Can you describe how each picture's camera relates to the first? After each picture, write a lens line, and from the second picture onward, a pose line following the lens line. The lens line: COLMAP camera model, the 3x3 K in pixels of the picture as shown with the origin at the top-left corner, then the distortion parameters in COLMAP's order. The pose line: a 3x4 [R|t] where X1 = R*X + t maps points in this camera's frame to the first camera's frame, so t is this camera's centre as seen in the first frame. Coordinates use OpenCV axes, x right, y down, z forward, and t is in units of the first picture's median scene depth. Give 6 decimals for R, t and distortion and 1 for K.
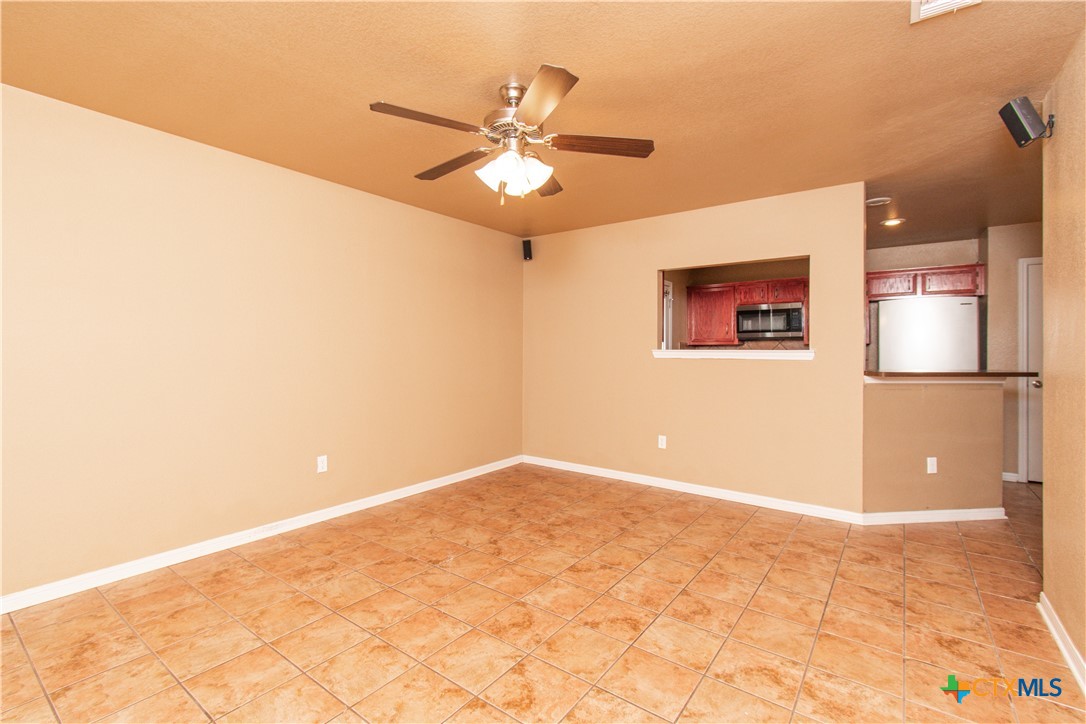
lens RADIAL K [[493.9, 0, 536.3], [0, 493.9, 348.1], [0, 0, 1]] dist [0.000870, 0.000109]
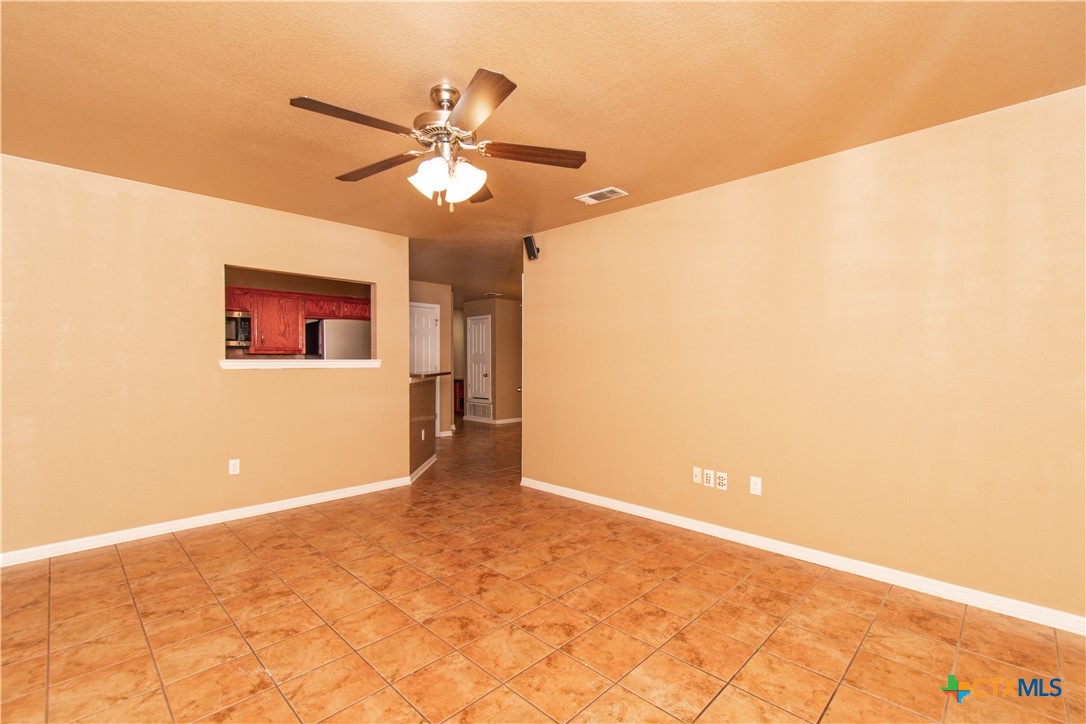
lens RADIAL K [[486.9, 0, 547.3], [0, 486.9, 365.3], [0, 0, 1]] dist [0.000070, -0.000067]
pose [[0.109717, -0.015835, 0.993837, -0.753748], [-0.003517, 0.999861, 0.016320, -0.003933], [-0.993957, -0.005286, 0.109646, 0.524184]]
